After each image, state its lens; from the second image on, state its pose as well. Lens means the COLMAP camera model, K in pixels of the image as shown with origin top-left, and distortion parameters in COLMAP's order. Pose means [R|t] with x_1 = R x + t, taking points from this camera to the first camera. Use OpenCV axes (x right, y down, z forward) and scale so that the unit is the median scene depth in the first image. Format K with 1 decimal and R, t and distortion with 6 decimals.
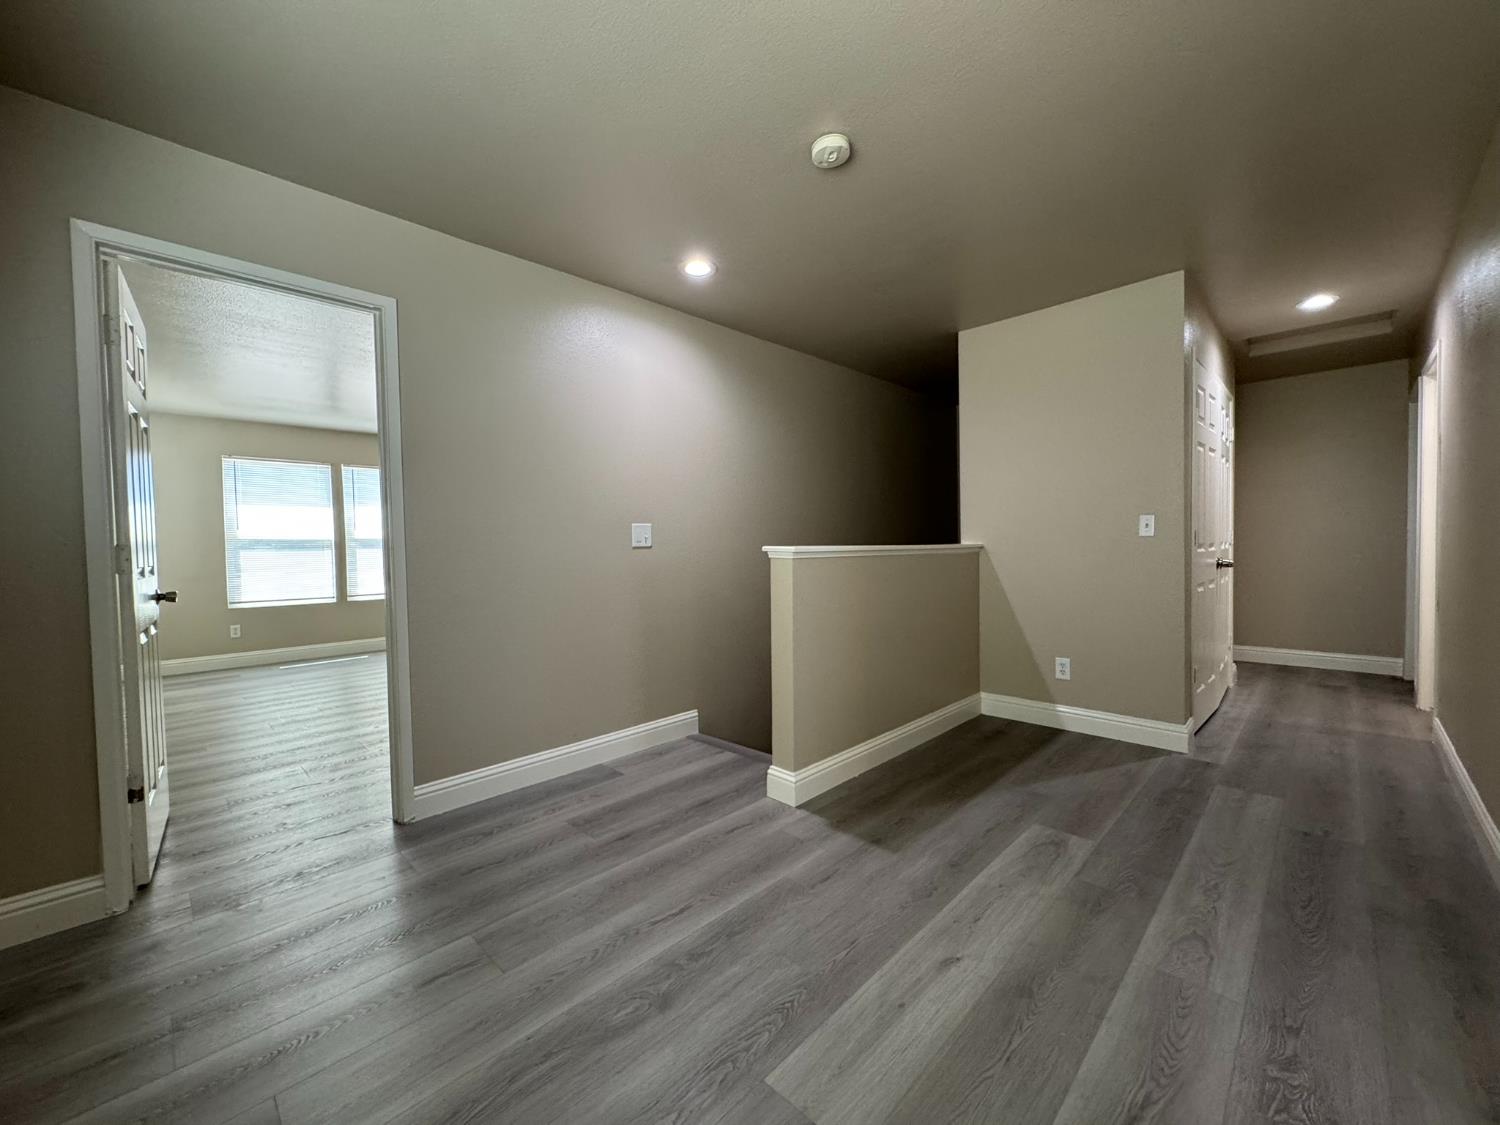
lens RADIAL K [[599.3, 0, 748.0], [0, 599.3, 564.8], [0, 0, 1]] dist [-0.002910, 0.000154]
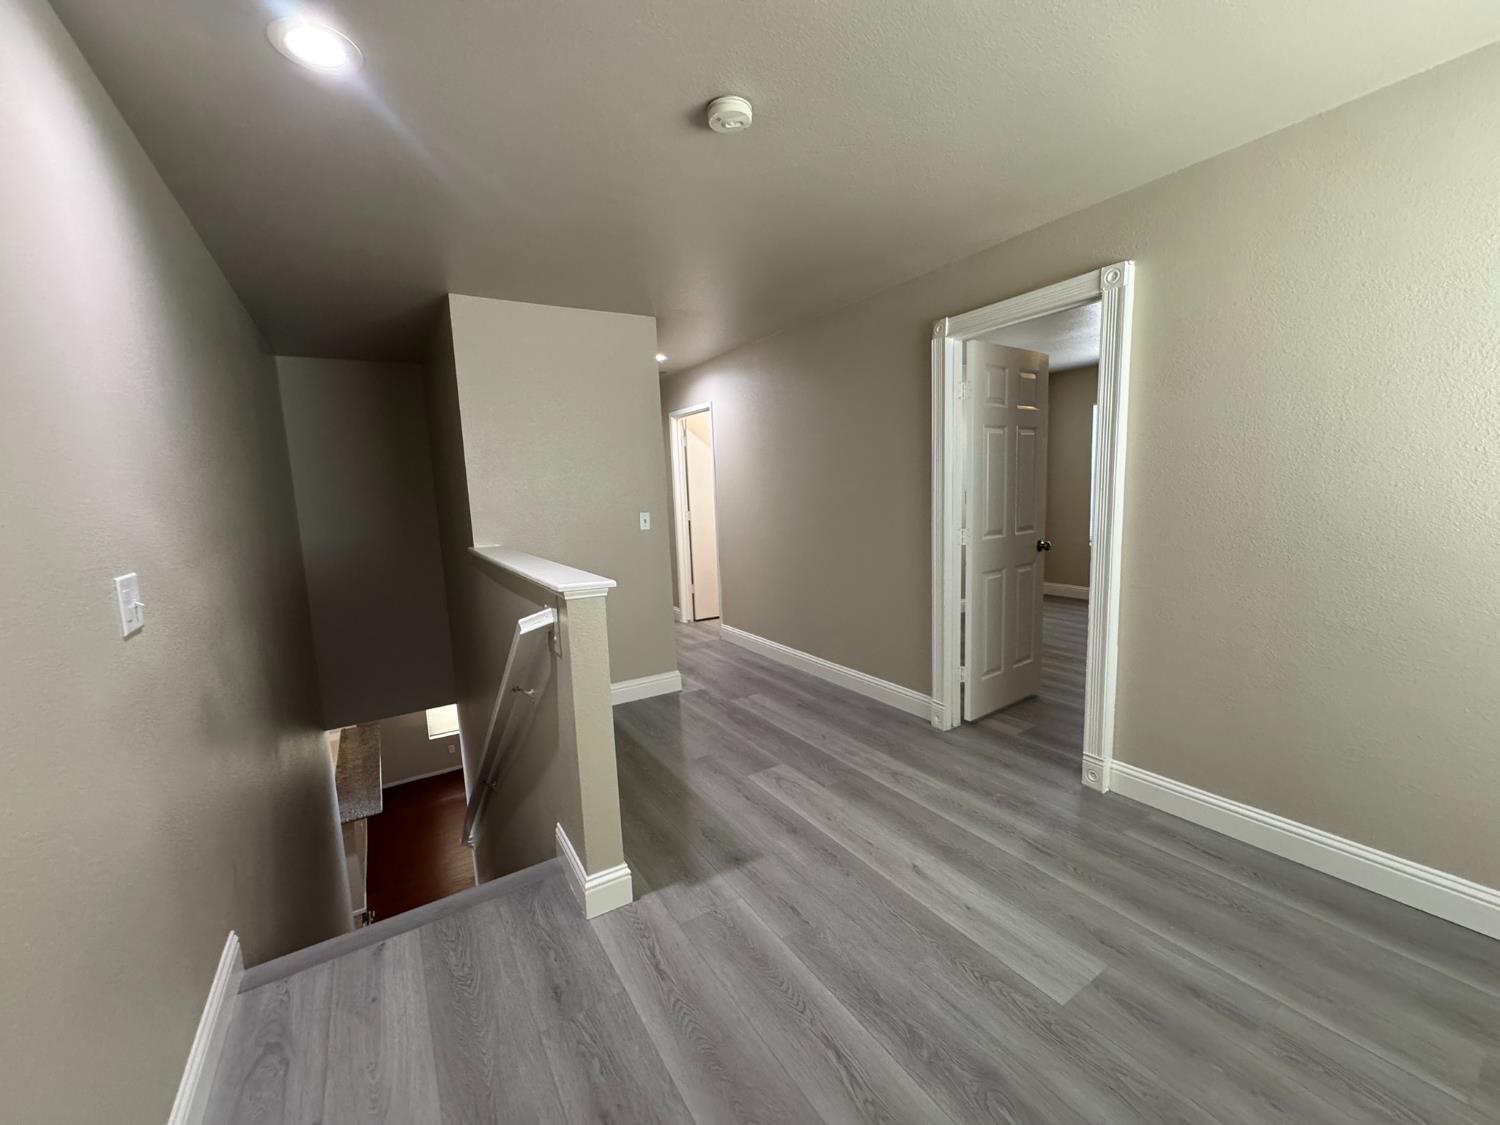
lens RADIAL K [[596.1, 0, 750.0], [0, 596.1, 562.5], [0, 0, 1]] dist [-0.000996, 0.000322]
pose [[0.229176, -0.113702, 0.966721, -0.664419], [0.066369, 0.992668, 0.101020, -0.126735], [-0.971120, 0.041009, 0.235042, 0.704873]]
